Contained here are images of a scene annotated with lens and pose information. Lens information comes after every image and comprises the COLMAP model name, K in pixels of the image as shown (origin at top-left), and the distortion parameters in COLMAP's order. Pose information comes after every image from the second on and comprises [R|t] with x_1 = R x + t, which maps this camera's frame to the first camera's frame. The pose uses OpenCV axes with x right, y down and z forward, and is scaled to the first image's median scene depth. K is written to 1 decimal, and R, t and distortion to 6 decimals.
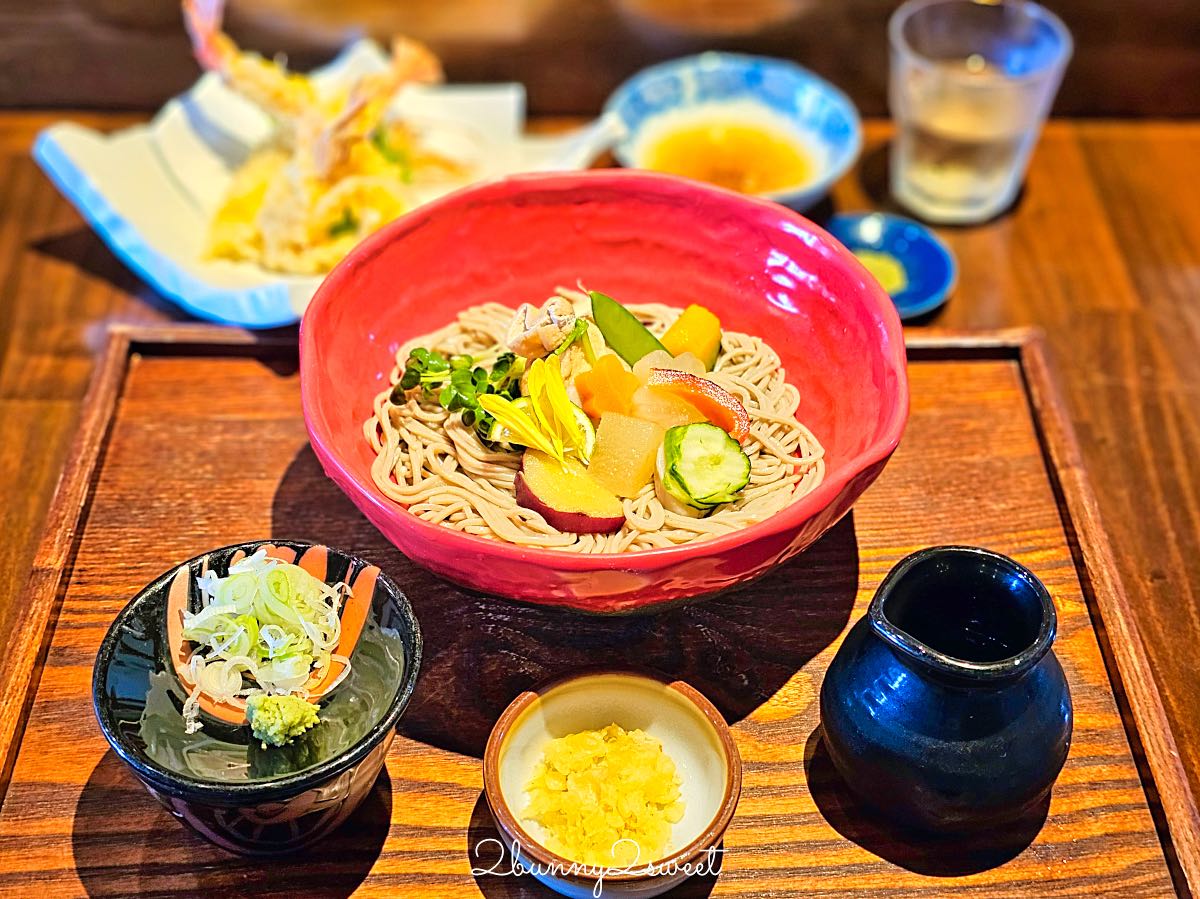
lens RADIAL K [[1660.3, 0, 600.0], [0, 1660.3, 449.5], [0, 0, 1]] dist [0.158062, -0.658675]
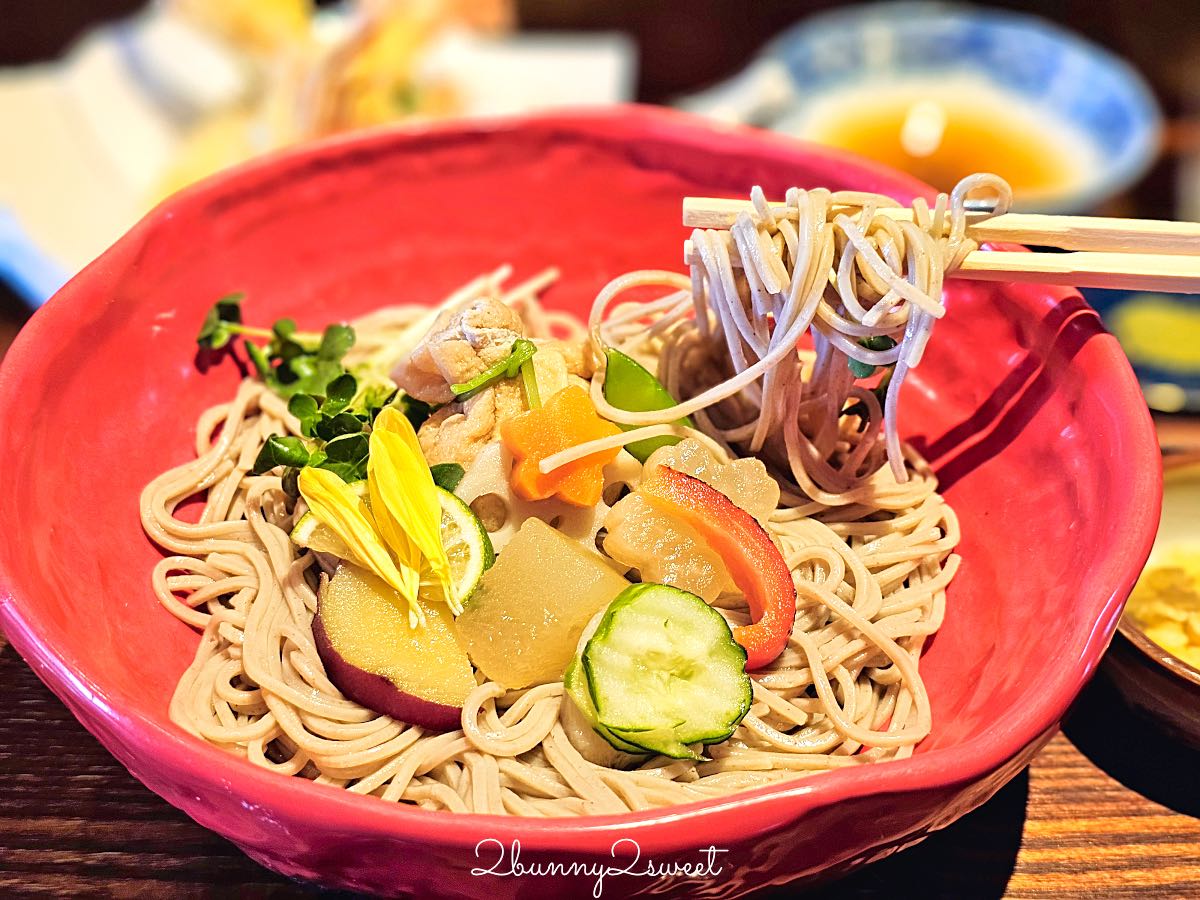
lens RADIAL K [[1664.6, 0, 614.0], [0, 1664.6, 462.7], [0, 0, 1]] dist [0.178894, -0.828033]
pose [[0.883960, 0.311928, -0.348305, 0.203777], [-0.335655, 0.941949, -0.008284, -0.040629], [0.325502, 0.124233, 0.937345, 0.491642]]
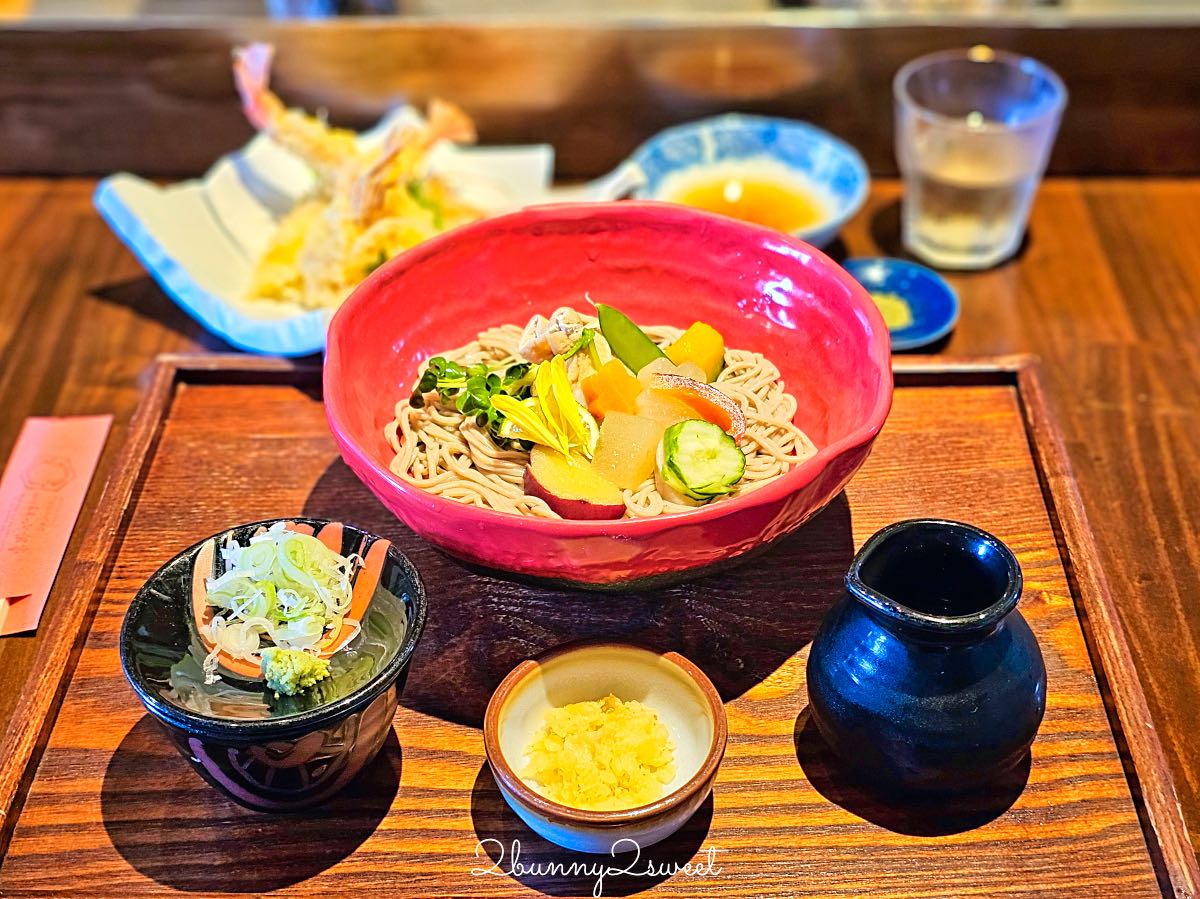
lens RADIAL K [[1664.6, 0, 614.0], [0, 1664.6, 462.2], [0, 0, 1]] dist [0.178894, -0.828033]
pose [[0.999190, -0.002569, -0.040158, 0.048542], [-0.000699, 0.996702, -0.081144, 0.095258], [0.040234, 0.081107, 0.995893, -0.061175]]
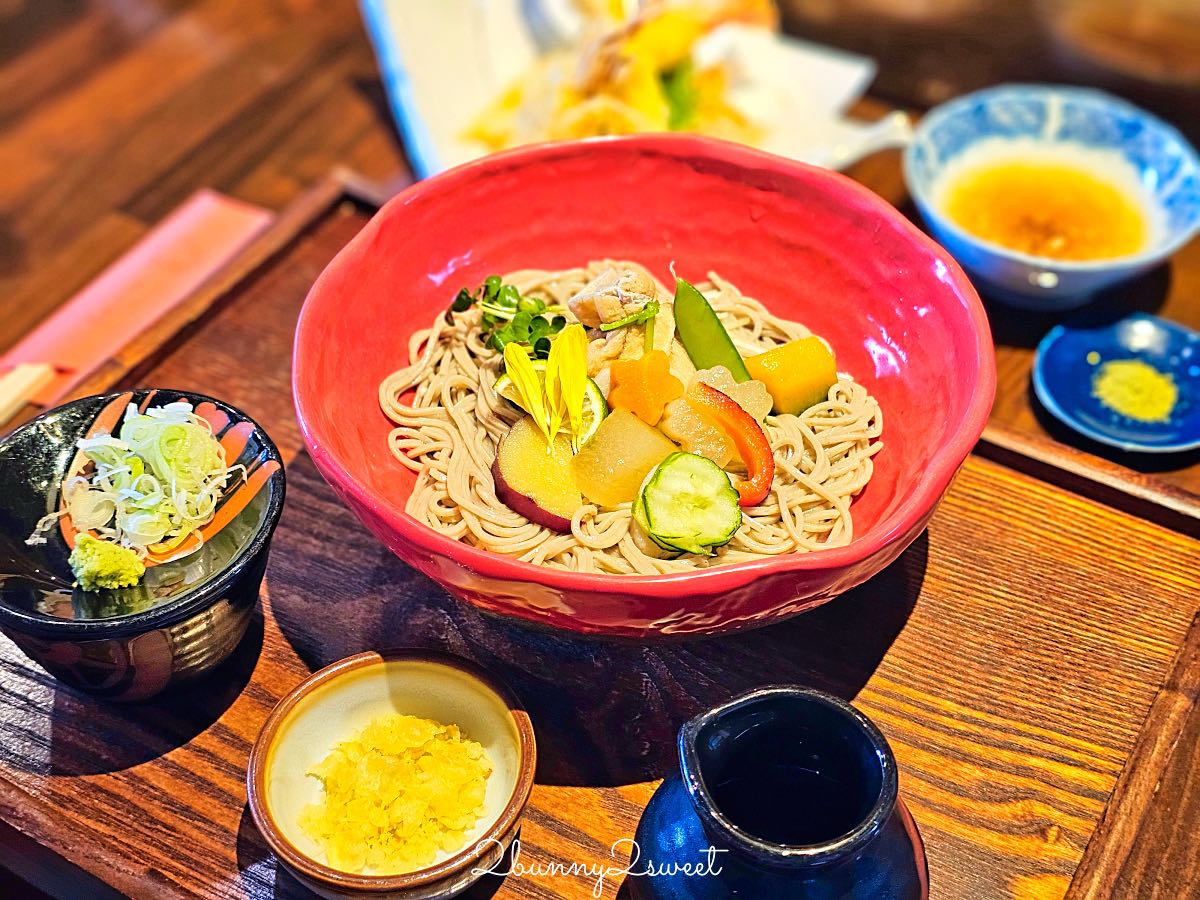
lens RADIAL K [[1664.6, 0, 614.0], [0, 1664.6, 462.7], [0, 0, 1]] dist [0.178894, -0.828033]
pose [[0.852040, 0.363657, -0.376538, 0.340673], [-0.352831, 0.930318, 0.100096, -0.081569], [0.386700, 0.047568, 0.920978, 0.176049]]
